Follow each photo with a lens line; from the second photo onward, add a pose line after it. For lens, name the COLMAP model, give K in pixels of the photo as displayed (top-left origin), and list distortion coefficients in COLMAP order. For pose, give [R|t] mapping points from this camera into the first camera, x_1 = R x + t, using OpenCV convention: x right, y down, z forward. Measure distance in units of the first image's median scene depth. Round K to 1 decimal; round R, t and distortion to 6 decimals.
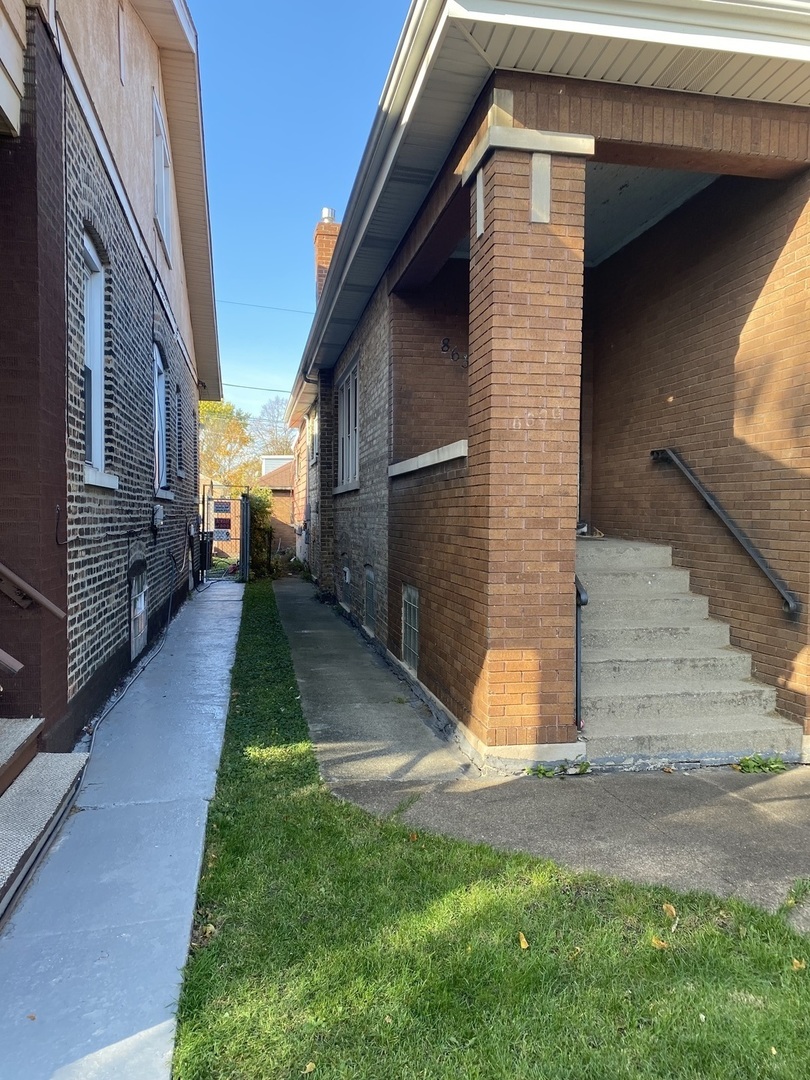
lens RADIAL K [[824.6, 0, 399.4], [0, 824.6, 546.3], [0, 0, 1]] dist [0.029792, -0.032753]
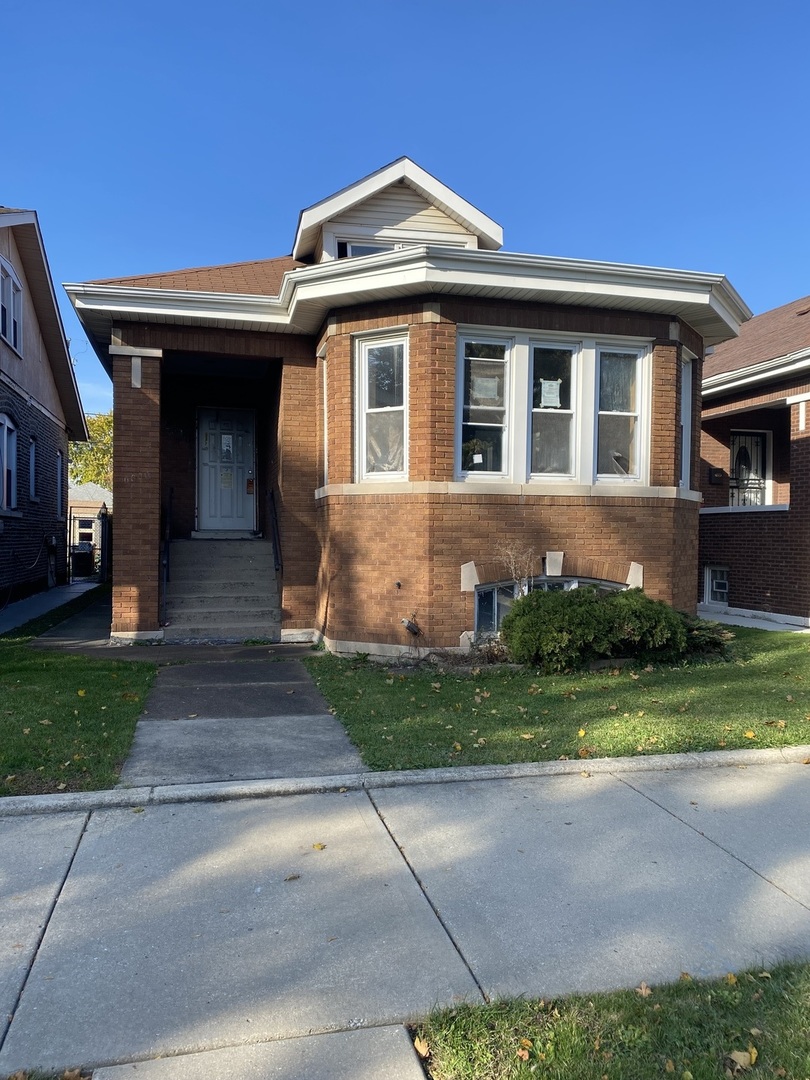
lens RADIAL K [[824.6, 0, 412.6], [0, 824.6, 535.3], [0, 0, 1]] dist [0.029792, -0.032753]
pose [[0.997349, -0.001851, 0.072743, 0.715854], [0.004709, 0.999223, -0.039137, 0.081202], [-0.072614, 0.039376, 0.996583, -1.168975]]
